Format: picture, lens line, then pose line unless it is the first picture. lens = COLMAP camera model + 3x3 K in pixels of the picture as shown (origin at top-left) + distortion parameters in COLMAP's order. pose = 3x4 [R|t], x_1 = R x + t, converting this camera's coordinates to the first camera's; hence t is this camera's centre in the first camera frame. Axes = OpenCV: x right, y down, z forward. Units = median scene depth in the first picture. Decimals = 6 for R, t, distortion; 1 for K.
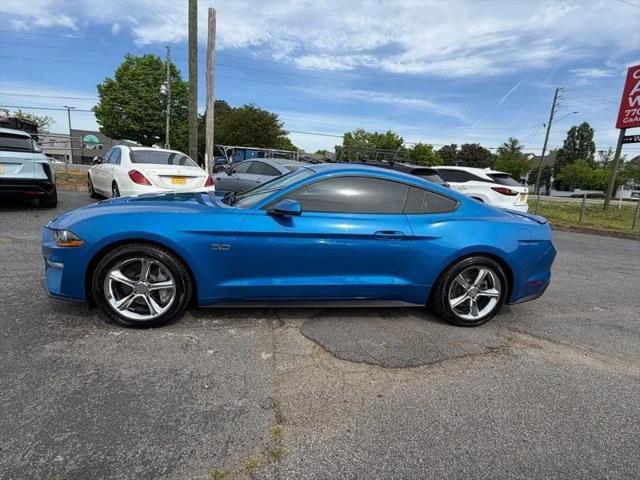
lens RADIAL K [[327.5, 0, 352.0], [0, 327.5, 247.9], [0, 0, 1]] dist [-0.006733, -0.004604]
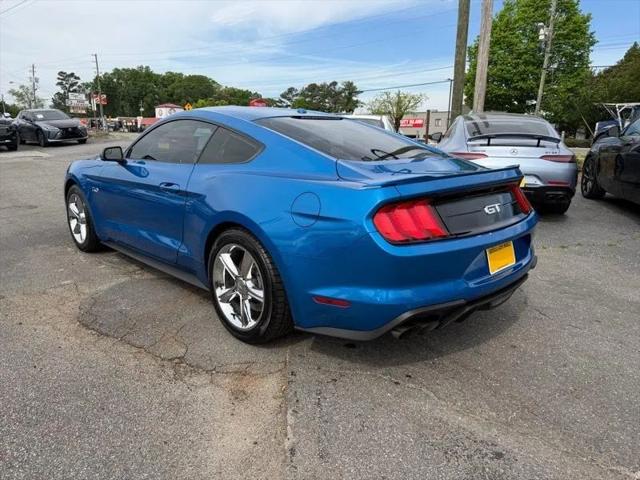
lens RADIAL K [[479.1, 0, 318.8], [0, 479.1, 236.3], [0, 0, 1]] dist [0.019412, -0.007686]
pose [[0.563079, 0.120712, -0.817540, 1.275215], [-0.161901, 0.986217, 0.034109, -0.021298], [0.810389, 0.113155, 0.574861, 0.592349]]
